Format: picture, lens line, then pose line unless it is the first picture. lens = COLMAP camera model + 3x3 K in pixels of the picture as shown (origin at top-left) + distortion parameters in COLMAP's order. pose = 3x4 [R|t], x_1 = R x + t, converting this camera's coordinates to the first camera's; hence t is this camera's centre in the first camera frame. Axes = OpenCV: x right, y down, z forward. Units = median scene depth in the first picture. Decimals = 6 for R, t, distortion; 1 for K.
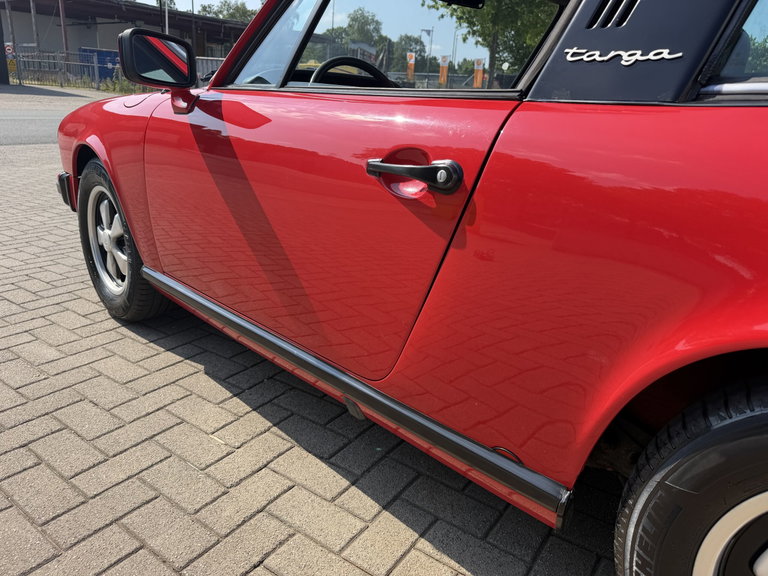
lens RADIAL K [[538.3, 0, 384.0], [0, 538.3, 288.0], [0, 0, 1]] dist [0.066466, -0.054196]
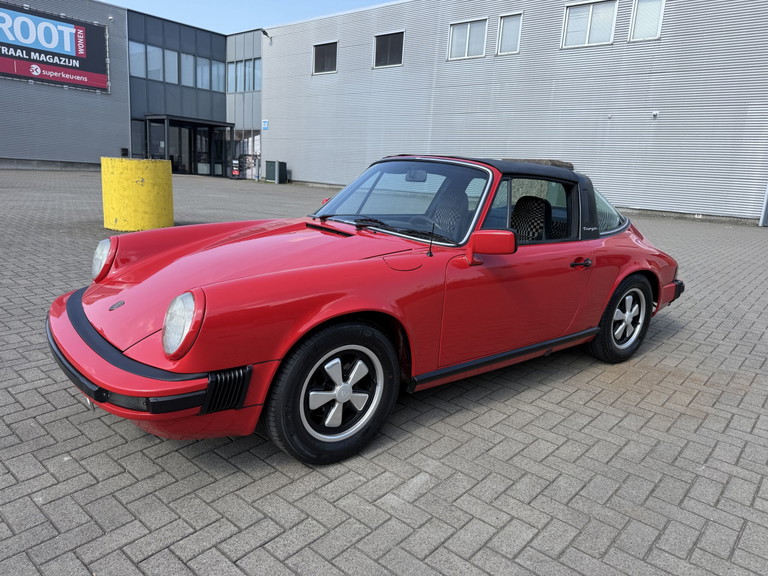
lens RADIAL K [[538.3, 0, 384.0], [0, 538.3, 288.0], [0, 0, 1]] dist [0.066466, -0.054196]
pose [[0.110692, -0.257510, 0.959915, -1.556813], [0.269632, 0.937407, 0.220380, -0.528599], [-0.956580, 0.234430, 0.173196, 0.710060]]
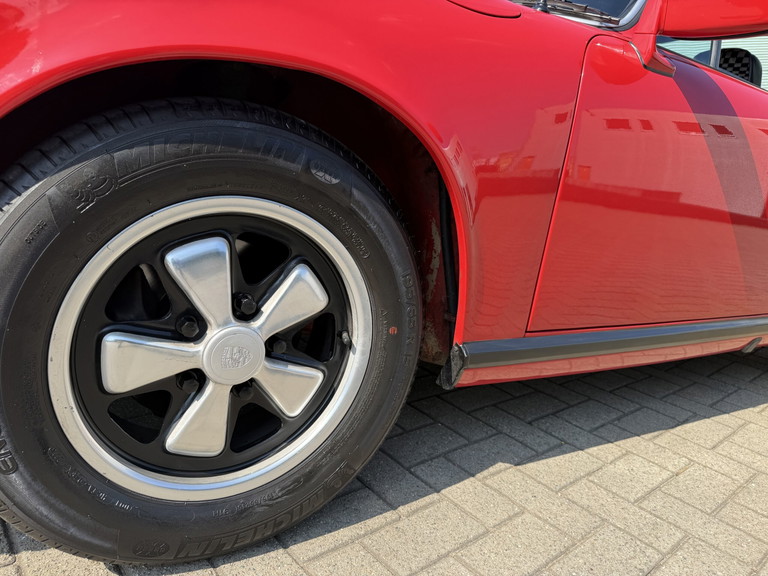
lens RADIAL K [[538.3, 0, 384.0], [0, 538.3, 288.0], [0, 0, 1]] dist [0.066466, -0.054196]
pose [[0.229351, -0.228259, 0.946201, -0.837159], [0.190521, 0.963837, 0.186333, -0.183086], [-0.954515, 0.137536, 0.264545, 0.842632]]
